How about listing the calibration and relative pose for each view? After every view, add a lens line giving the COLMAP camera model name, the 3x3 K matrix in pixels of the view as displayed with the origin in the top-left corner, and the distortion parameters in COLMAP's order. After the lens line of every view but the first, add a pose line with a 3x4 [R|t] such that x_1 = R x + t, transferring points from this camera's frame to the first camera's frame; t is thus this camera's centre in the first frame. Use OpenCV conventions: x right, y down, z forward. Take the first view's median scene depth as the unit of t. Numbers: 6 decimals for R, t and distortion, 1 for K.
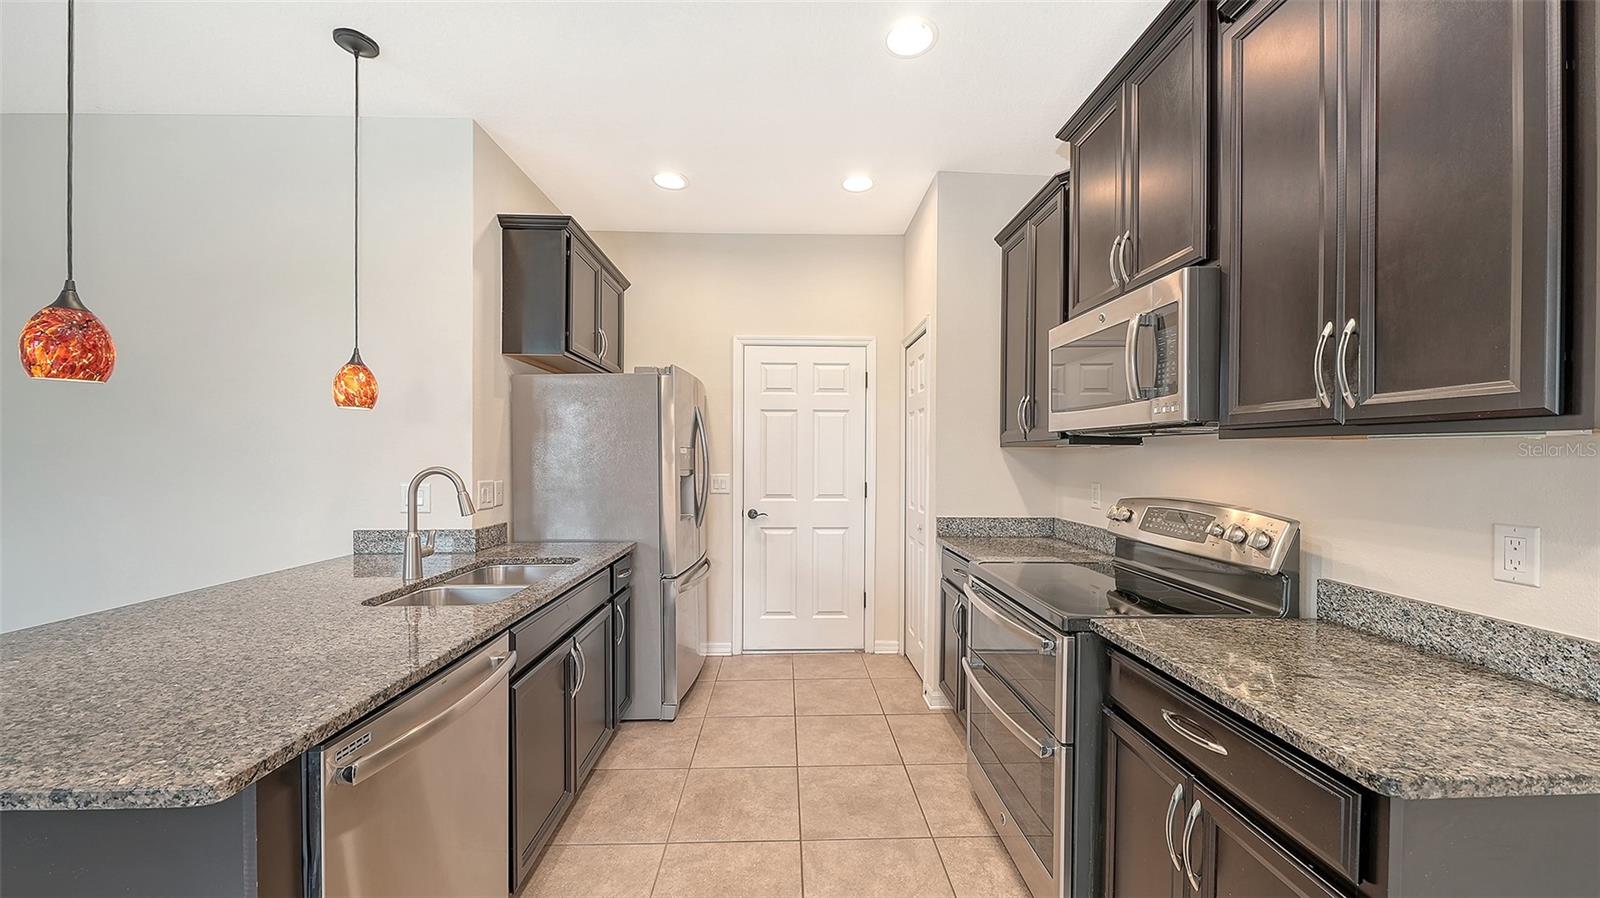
lens RADIAL K [[559.3, 0, 787.7], [0, 559.3, 460.4], [0, 0, 1]] dist [-0.001761, -0.000249]
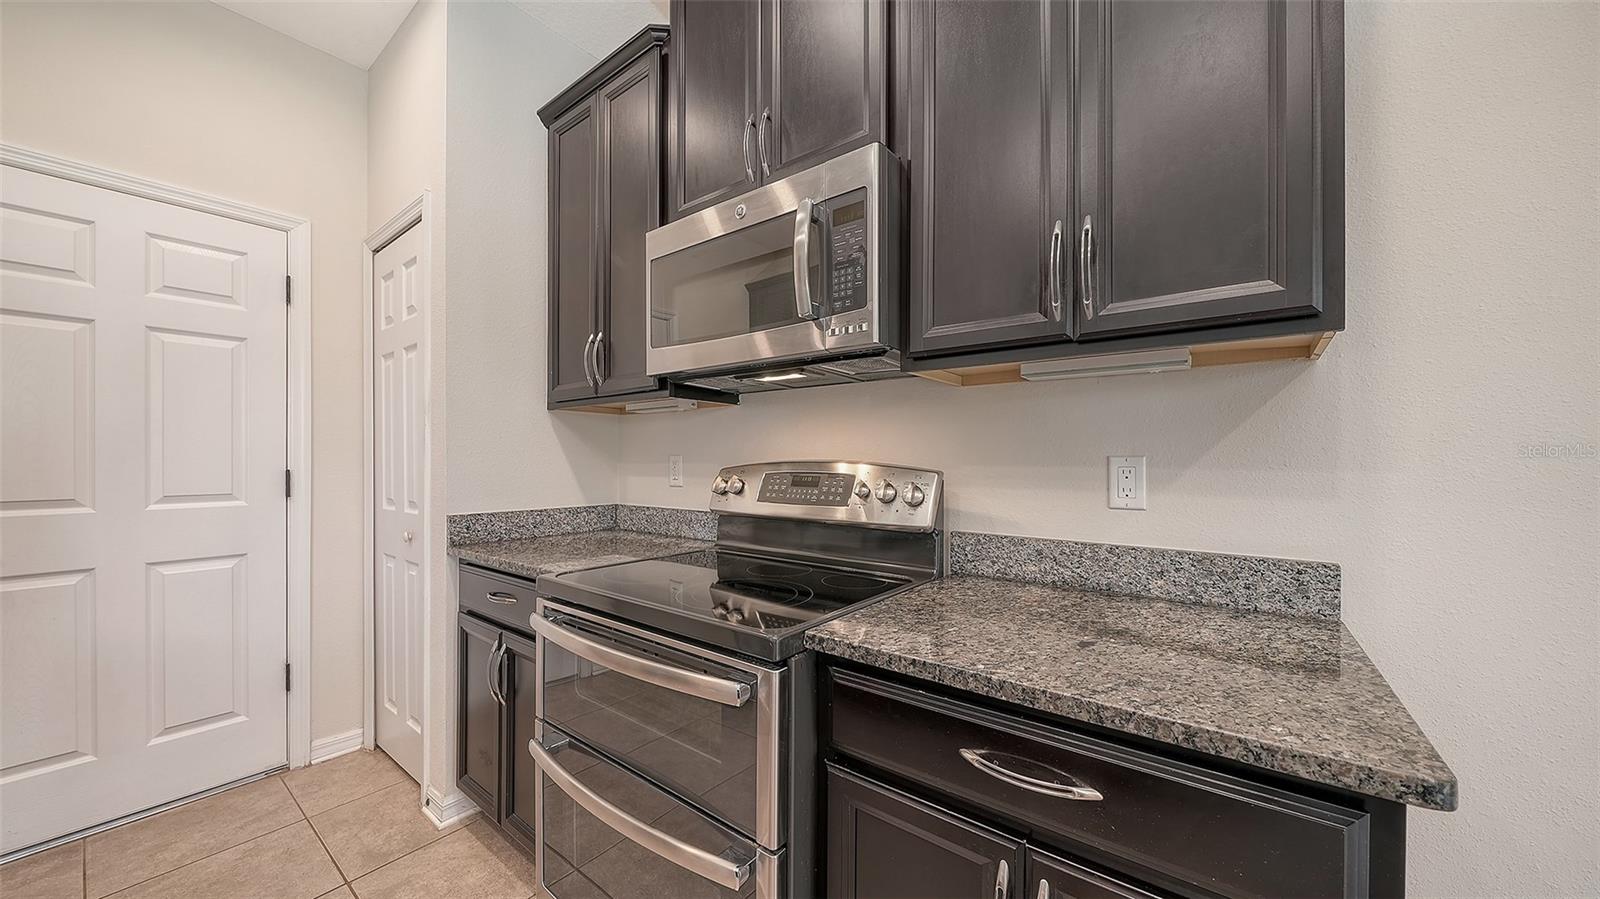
lens RADIAL K [[561.9, 0, 804.8], [0, 561.9, 463.2], [0, 0, 1]] dist [-0.001190, -0.000191]
pose [[0.618962, -0.005717, 0.785400, 0.026501], [0.008122, 0.999967, 0.000877, 0.057683], [-0.785379, 0.005836, 0.618988, 0.376392]]
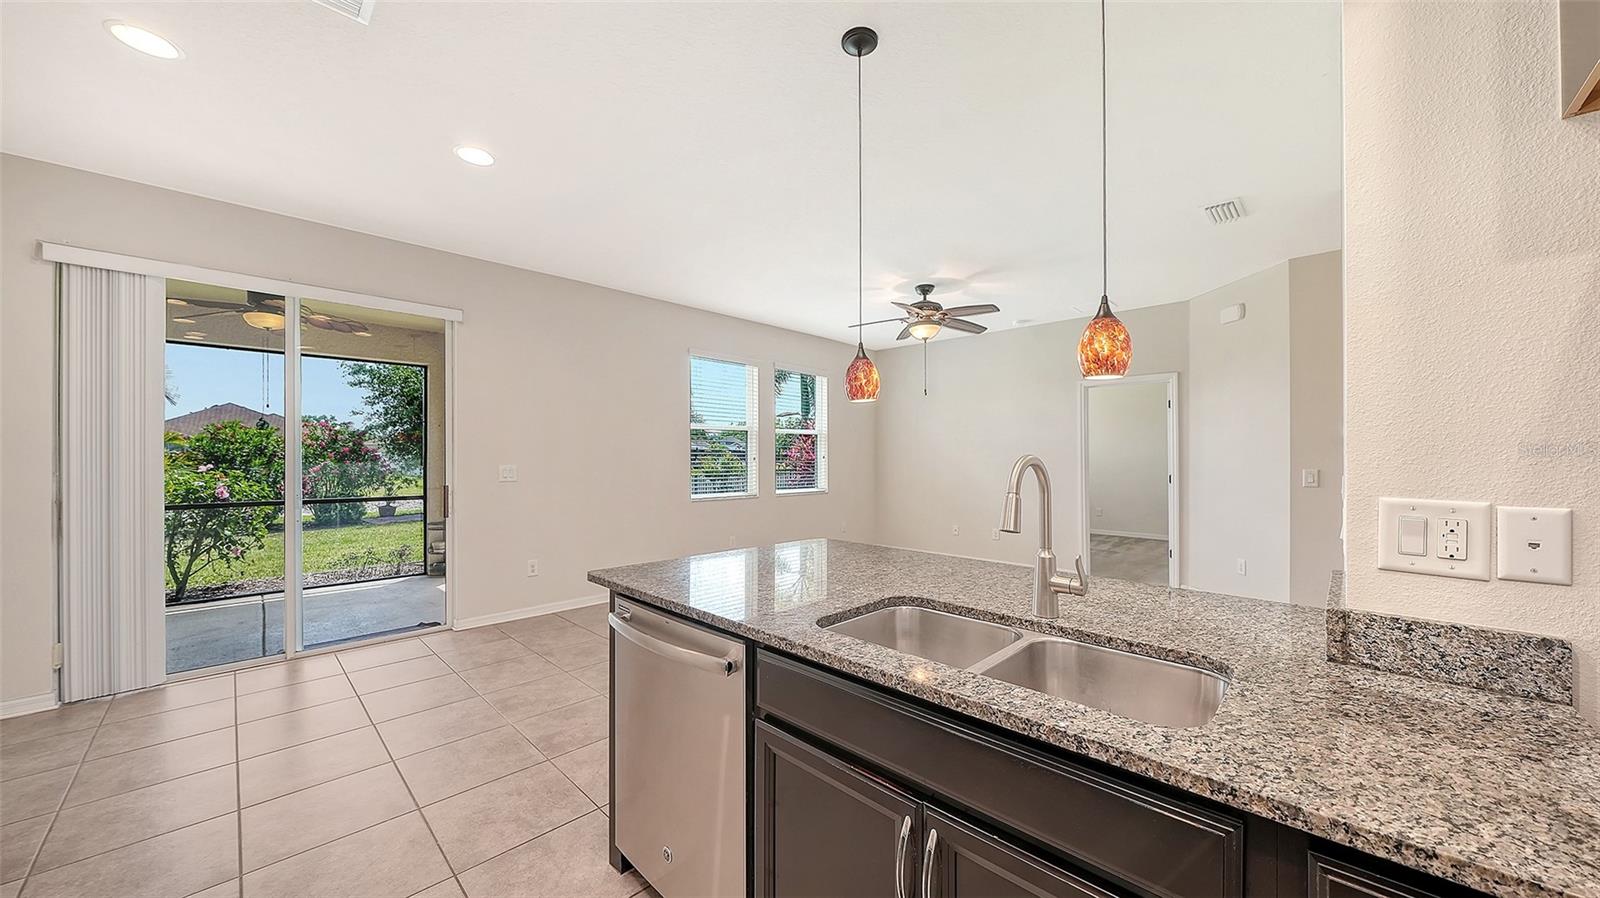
lens RADIAL K [[566.0, 0, 809.5], [0, 566.0, 455.5], [0, 0, 1]] dist [-0.000683, -0.000068]
pose [[-0.692307, -0.006312, -0.721576, 0.036370], [-0.011323, 0.999934, 0.002117, 0.011422], [0.721515, 0.009636, -0.692332, 1.075000]]
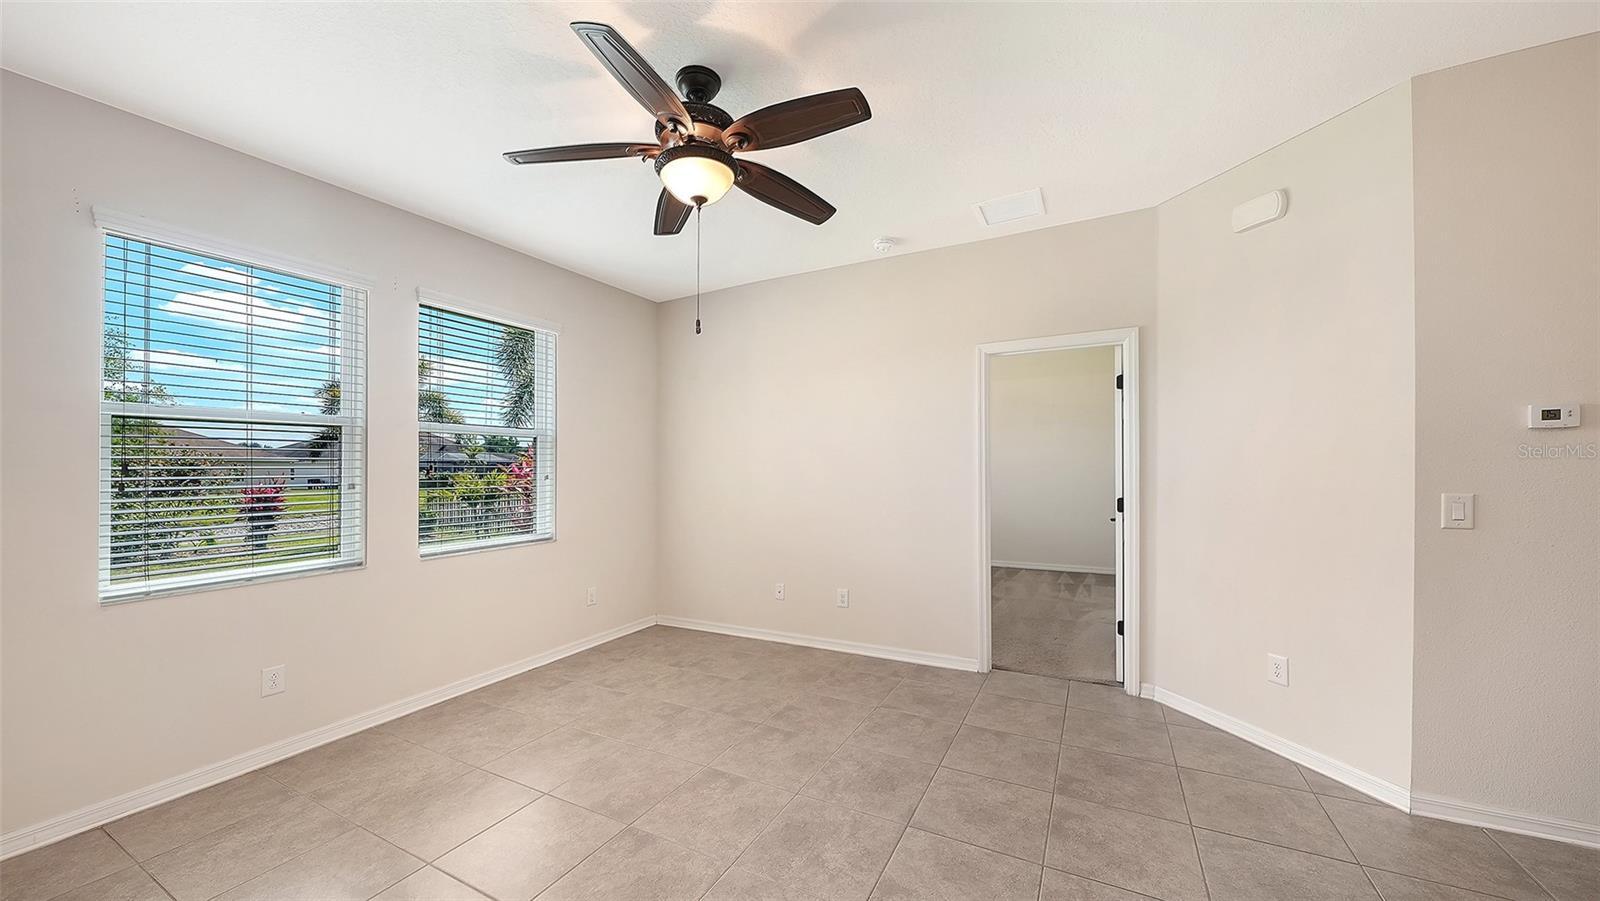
lens RADIAL K [[566.0, 0, 809.5], [0, 566.0, 457.0], [0, 0, 1]] dist [-0.000683, -0.000068]
pose [[-0.478328, -0.020424, -0.877944, -1.104456], [-0.001662, 0.999749, -0.022351, 0.005708], [0.878180, -0.009232, -0.478241, 0.501224]]
